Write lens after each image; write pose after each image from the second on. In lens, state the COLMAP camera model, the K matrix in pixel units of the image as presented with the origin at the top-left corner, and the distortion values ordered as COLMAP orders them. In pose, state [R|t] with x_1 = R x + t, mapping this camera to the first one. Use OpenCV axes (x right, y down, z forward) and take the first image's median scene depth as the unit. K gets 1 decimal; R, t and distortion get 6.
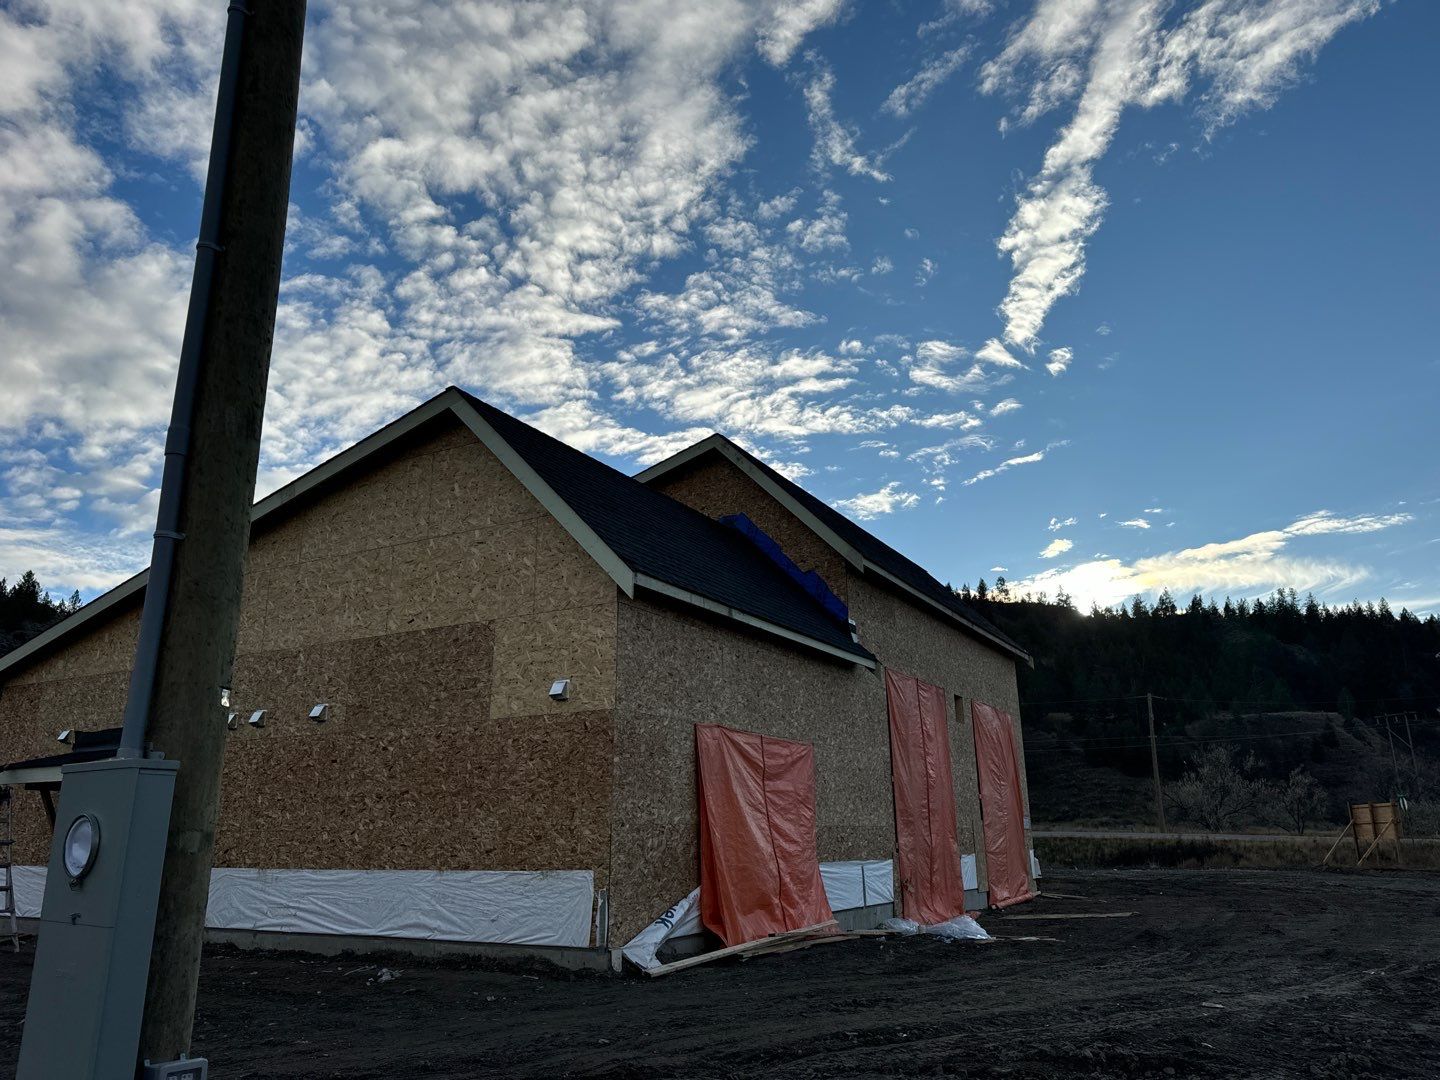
lens RADIAL K [[968.8, 0, 720.0], [0, 968.8, 540.0], [0, 0, 1]] dist [0.080912, -0.000616]
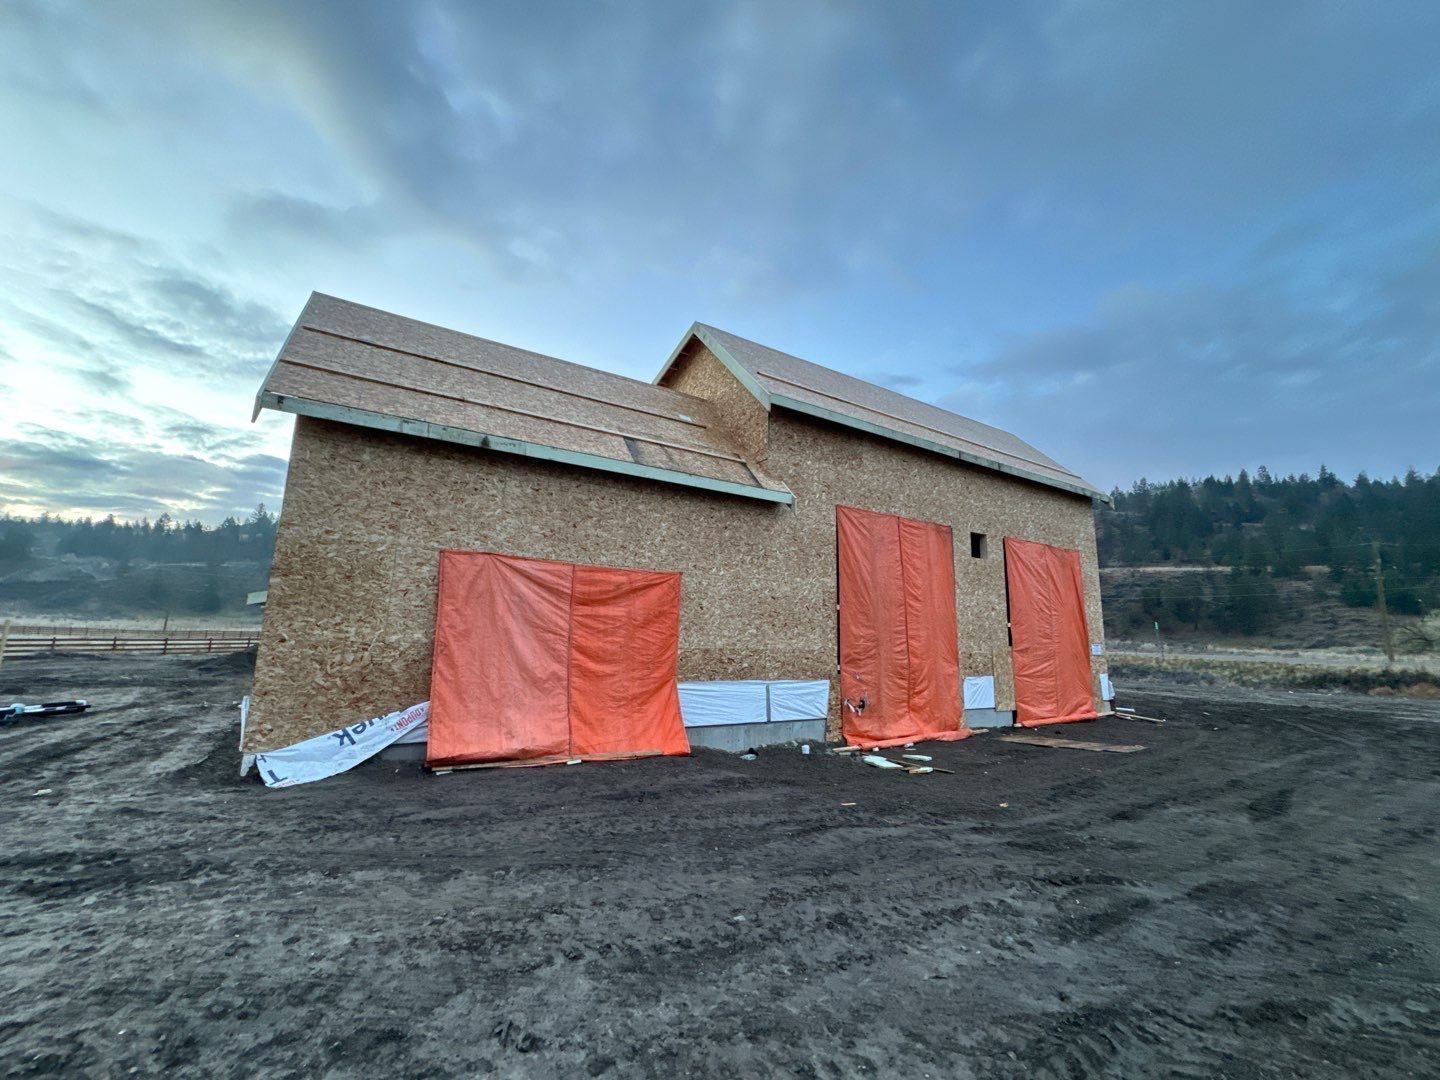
lens RADIAL K [[566.9, 0, 720.0], [0, 566.9, 540.0], [0, 0, 1]] dist [-0.002864, -0.000312]
pose [[0.882895, -0.049444, -0.466959, 0.477404], [0.101096, 0.991135, 0.086199, 0.141454], [0.458558, -0.123312, 0.880067, 0.547022]]
